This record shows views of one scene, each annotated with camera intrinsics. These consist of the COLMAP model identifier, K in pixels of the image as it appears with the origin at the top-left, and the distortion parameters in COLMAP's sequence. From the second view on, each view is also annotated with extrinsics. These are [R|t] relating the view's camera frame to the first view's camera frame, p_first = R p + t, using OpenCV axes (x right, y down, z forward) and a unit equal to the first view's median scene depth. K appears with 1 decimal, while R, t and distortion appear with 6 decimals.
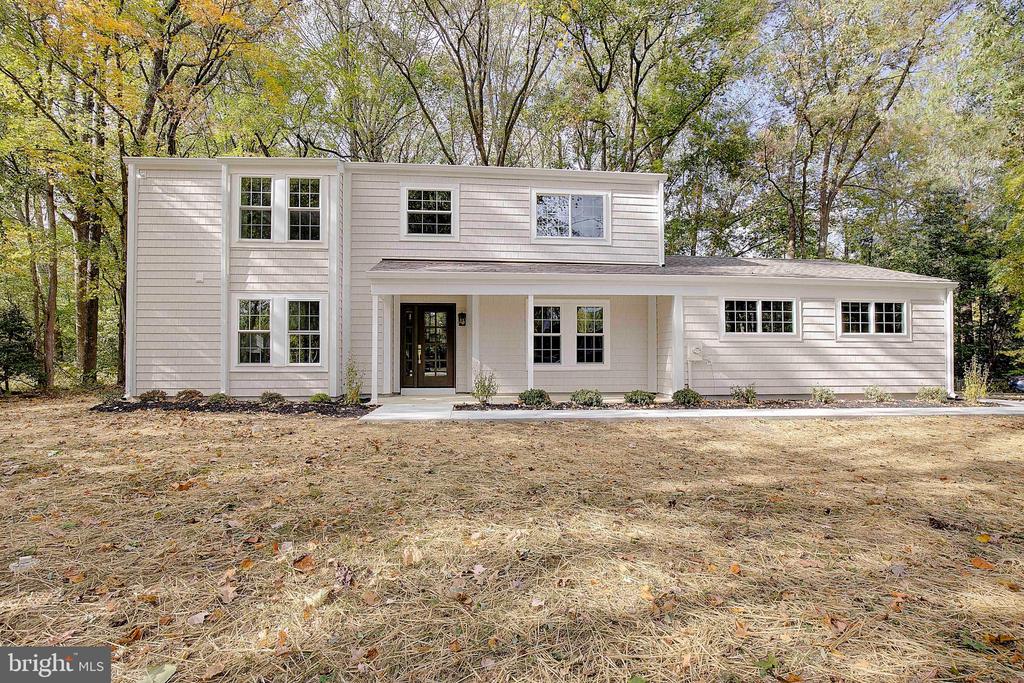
lens RADIAL K [[465.9, 0, 512.6], [0, 465.9, 339.3], [0, 0, 1]] dist [-0.036257, 0.001772]
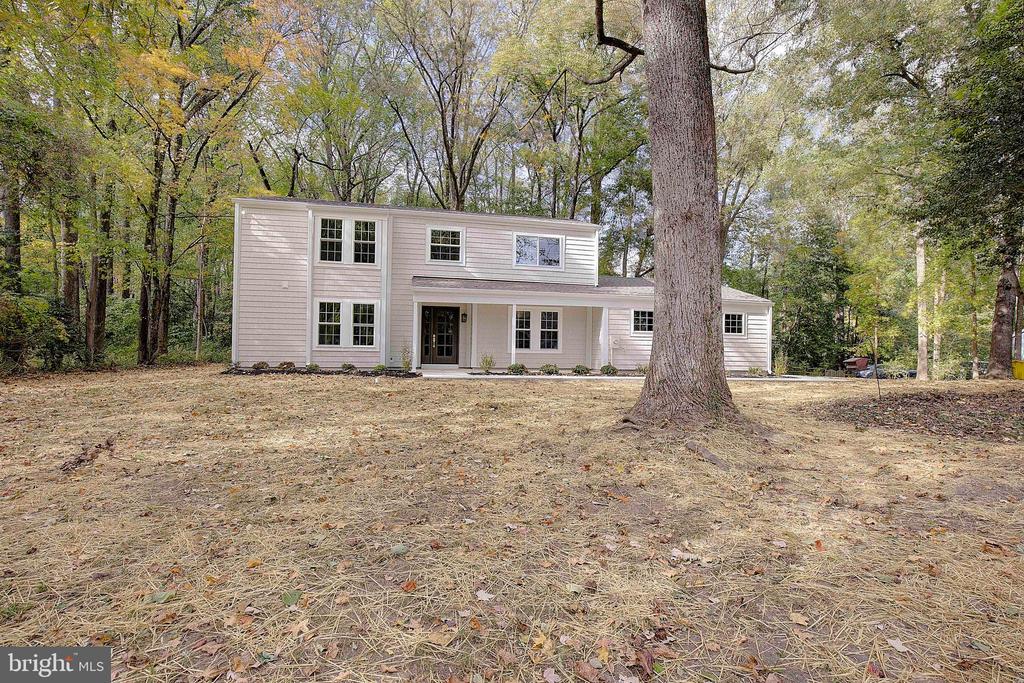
lens RADIAL K [[465.9, 0, 507.4], [0, 465.9, 331.8], [0, 0, 1]] dist [-0.036257, 0.001772]
pose [[0.992542, 0.020991, 0.120083, -0.163539], [-0.021372, 0.999770, 0.001887, -0.004688], [-0.120016, -0.004440, 0.992762, -0.530959]]
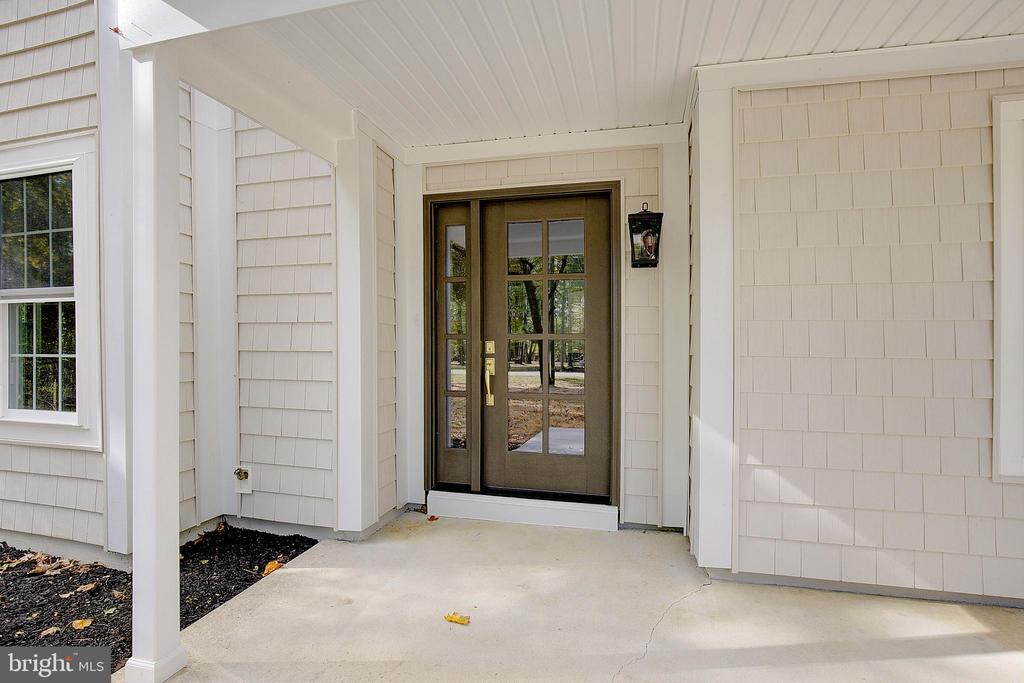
lens RADIAL K [[465.9, 0, 522.7], [0, 465.9, 348.2], [0, 0, 1]] dist [-0.036257, 0.001772]
pose [[0.947854, -0.002785, -0.318693, -0.101651], [0.008980, 0.999798, 0.017972, 0.013265], [0.318579, -0.019897, 0.947688, 0.817478]]
